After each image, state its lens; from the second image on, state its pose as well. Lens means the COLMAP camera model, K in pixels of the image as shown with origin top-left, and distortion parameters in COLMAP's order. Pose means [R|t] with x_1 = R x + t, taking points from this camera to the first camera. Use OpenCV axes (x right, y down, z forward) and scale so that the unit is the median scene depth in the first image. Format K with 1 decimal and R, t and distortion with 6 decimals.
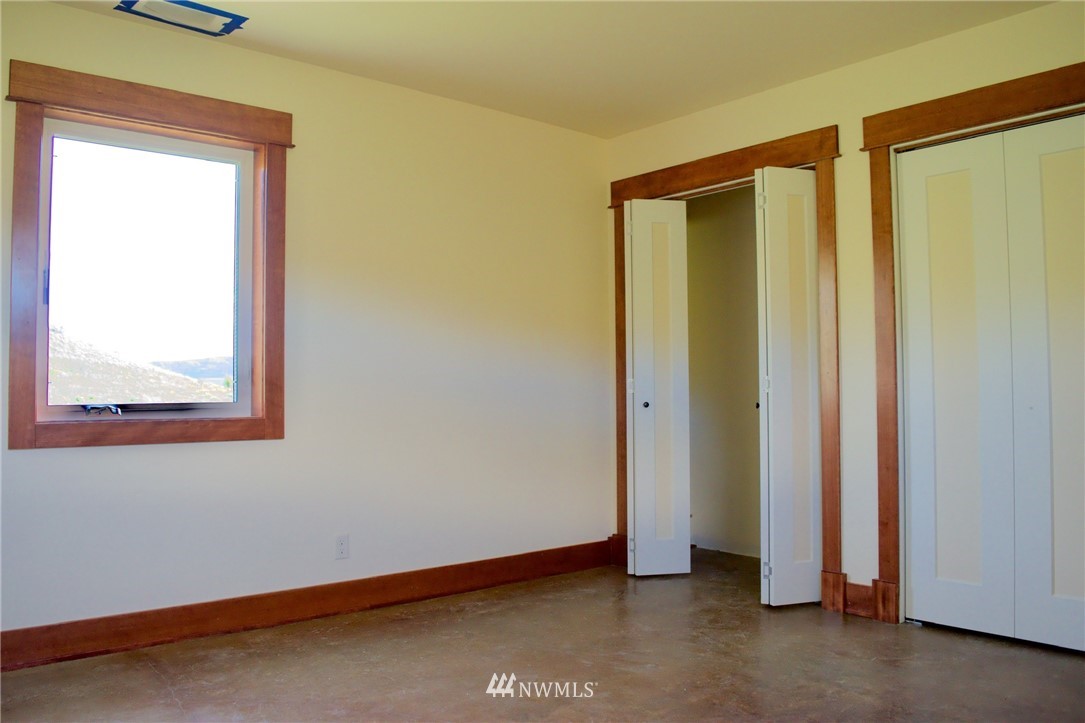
lens RADIAL K [[845.3, 0, 541.5], [0, 845.3, 361.8], [0, 0, 1]] dist [-0.087387, 0.019391]
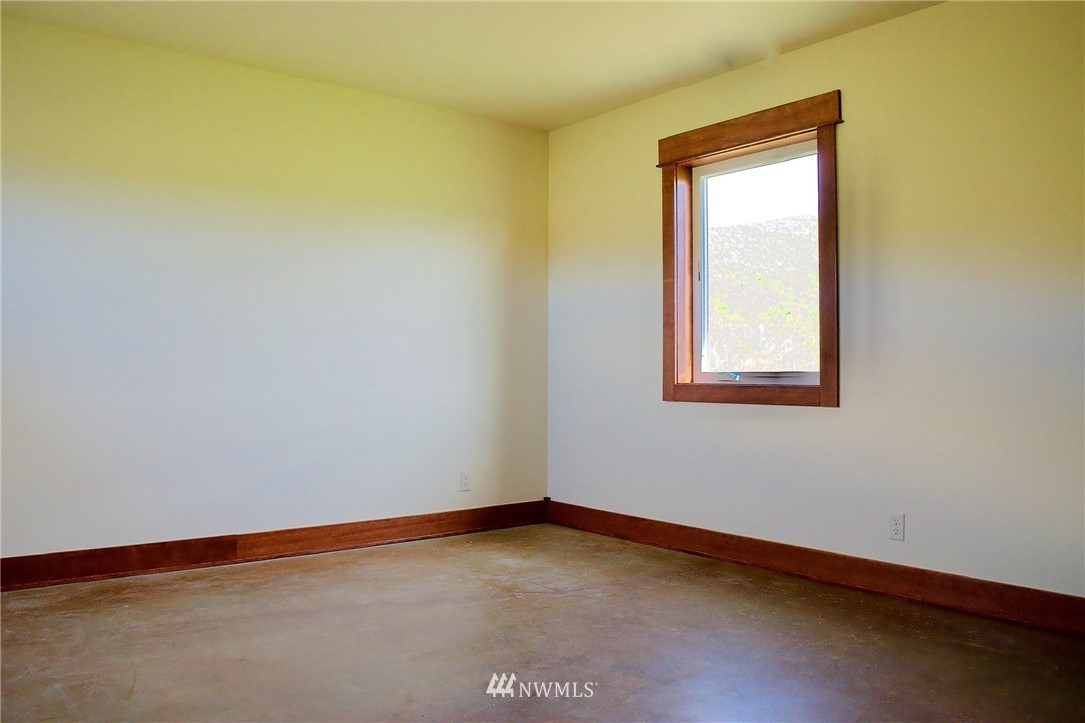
lens RADIAL K [[845.3, 0, 541.7], [0, 845.3, 363.4], [0, 0, 1]] dist [-0.087387, 0.019391]
pose [[-0.019575, -0.002181, -0.999806, 0.764749], [0.030990, 0.999516, -0.002787, 0.030712], [0.999328, -0.031038, -0.019498, 0.686043]]
